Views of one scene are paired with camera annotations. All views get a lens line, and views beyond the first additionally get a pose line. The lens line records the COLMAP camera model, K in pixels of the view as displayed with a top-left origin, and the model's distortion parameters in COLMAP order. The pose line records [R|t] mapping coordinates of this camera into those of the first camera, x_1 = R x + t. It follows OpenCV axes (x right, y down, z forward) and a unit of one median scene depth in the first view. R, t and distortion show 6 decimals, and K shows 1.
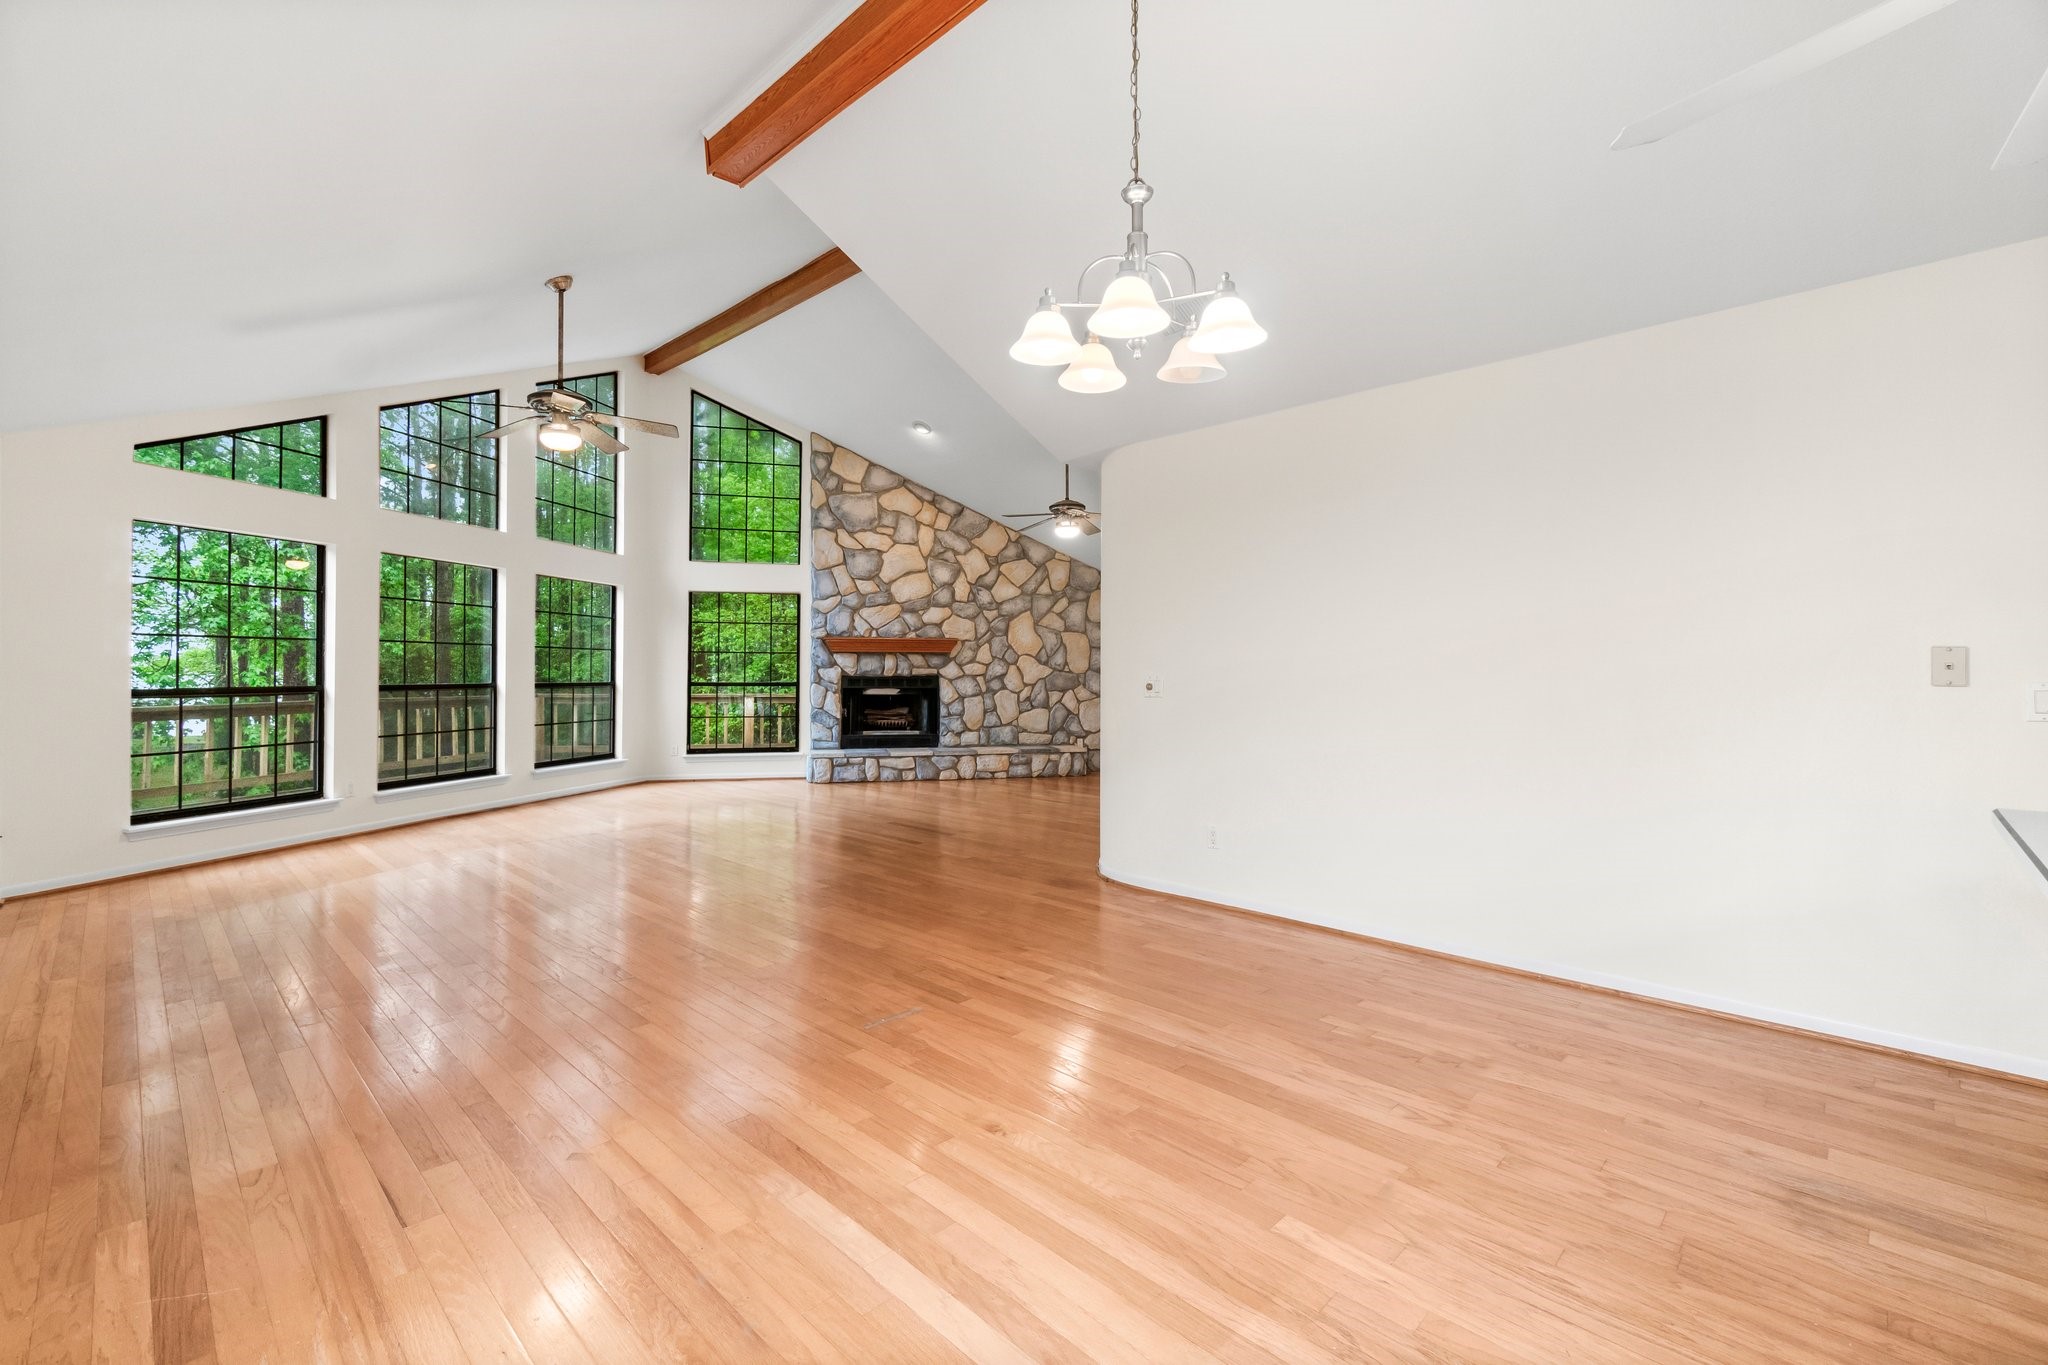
lens RADIAL K [[892.5, 0, 1020.8], [0, 892.5, 667.1], [0, 0, 1]] dist [-0.000857, 0.000203]
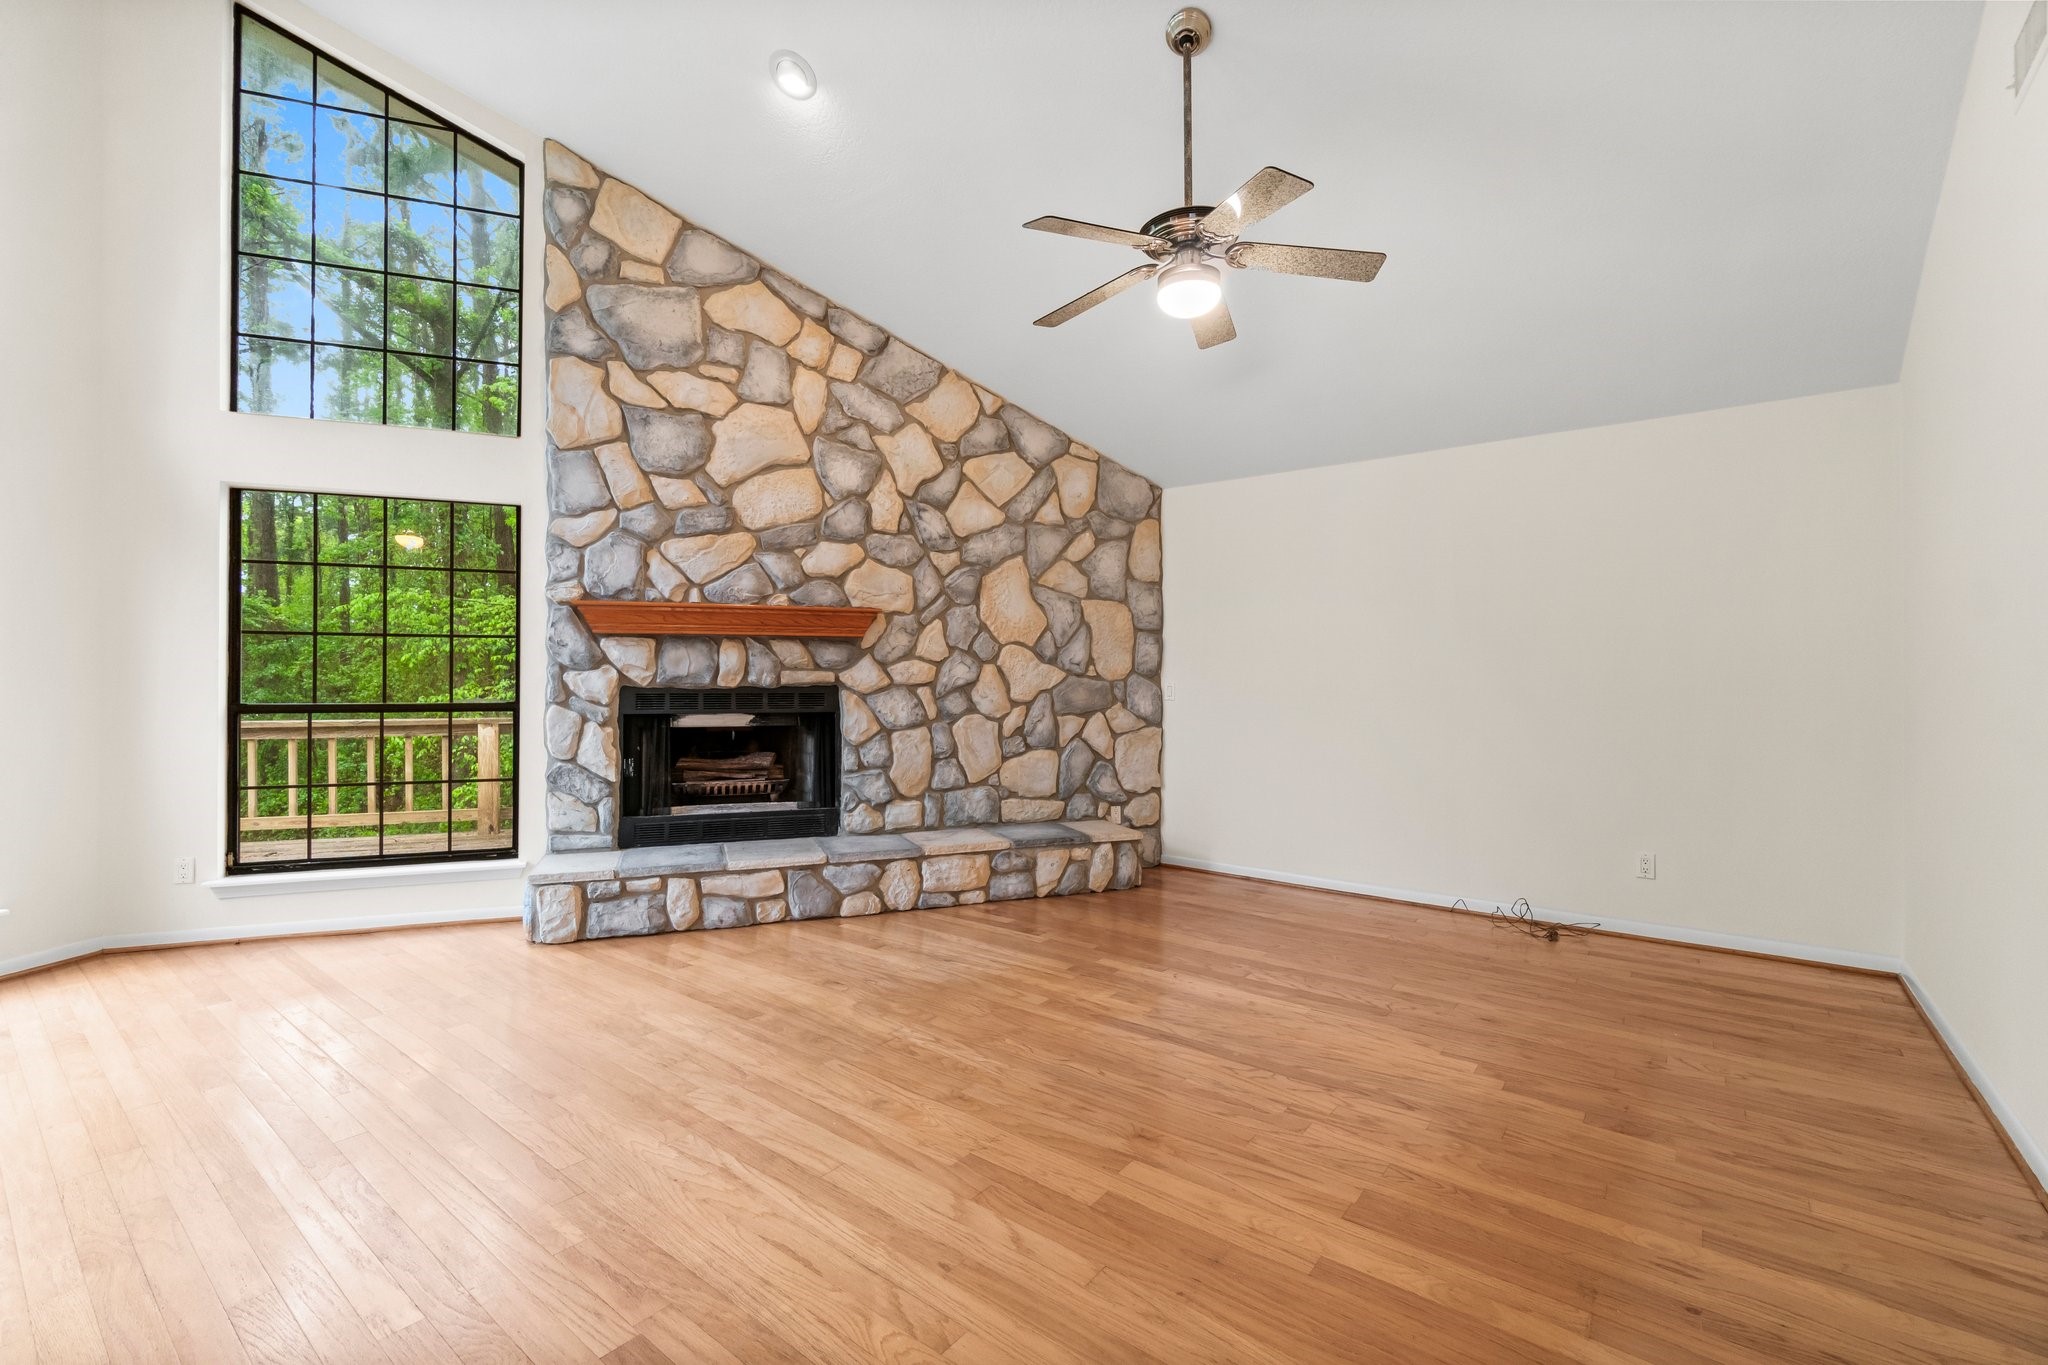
lens RADIAL K [[892.5, 0, 1016.0], [0, 892.5, 677.7], [0, 0, 1]] dist [-0.000857, 0.000203]
pose [[0.994240, -0.002390, 0.107153, -0.048819], [0.001534, 0.999966, 0.008071, 0.001501], [-0.107169, -0.007860, 0.994210, 0.520611]]
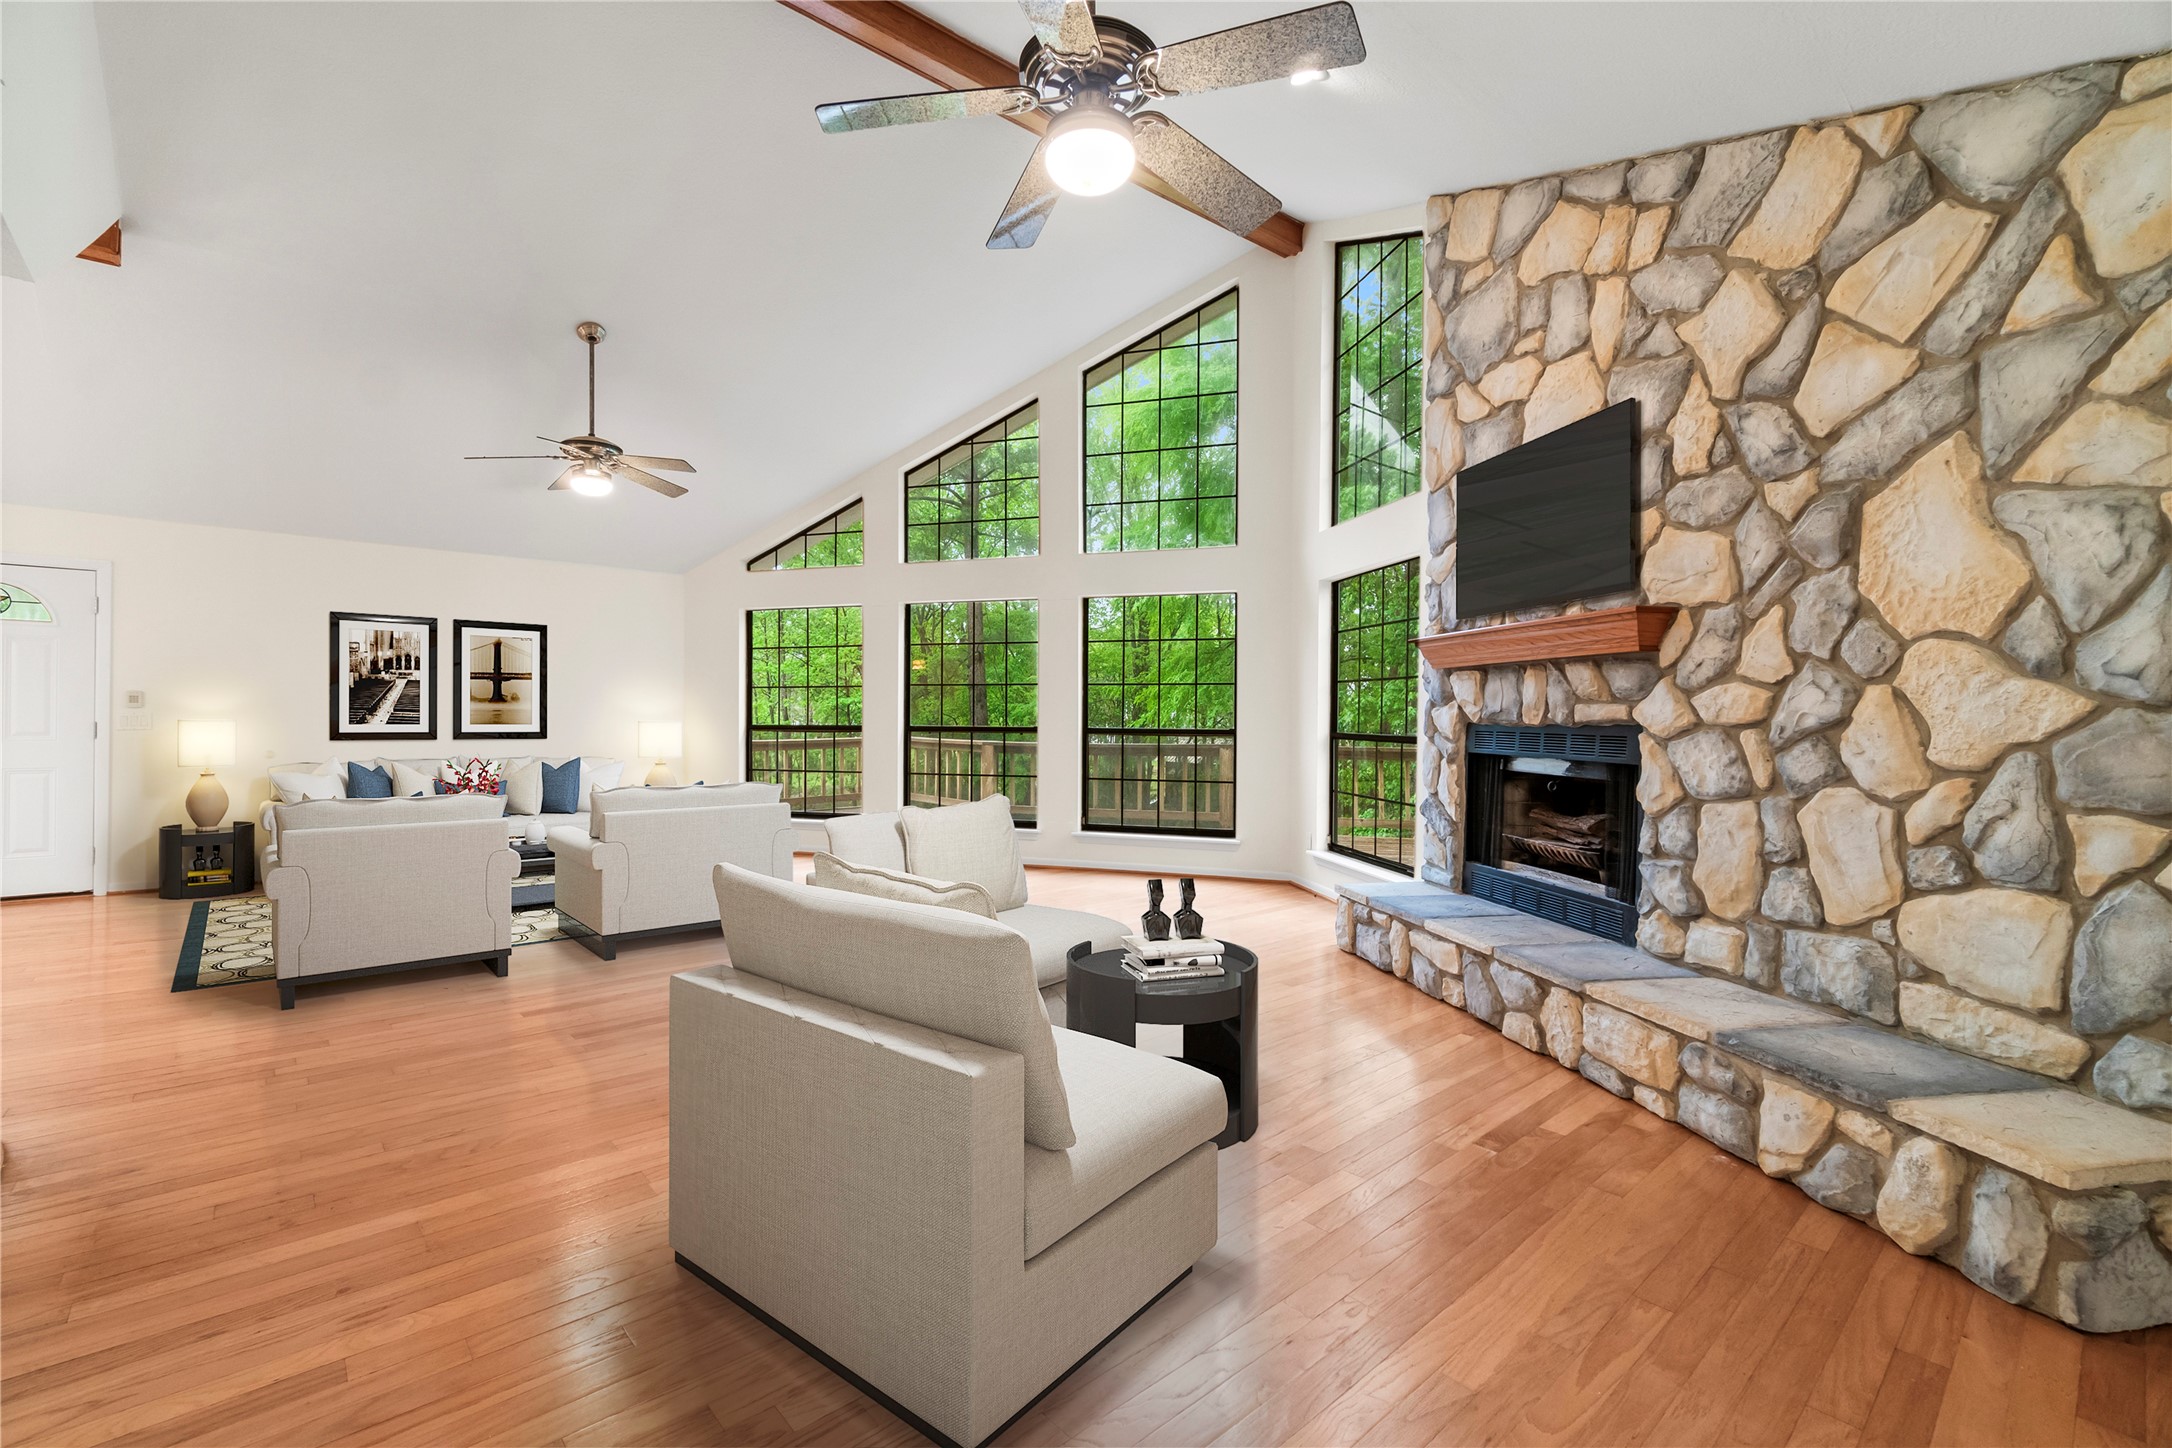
lens RADIAL K [[946.6, 0, 1068.9], [0, 946.6, 724.4], [0, 0, 1]] dist [-0.000857, 0.000203]
pose [[-0.086862, 0.007045, -0.996195, 0.267216], [0.000880, 0.999975, 0.006995, 0.006594], [0.996220, -0.000269, -0.086866, 0.835153]]
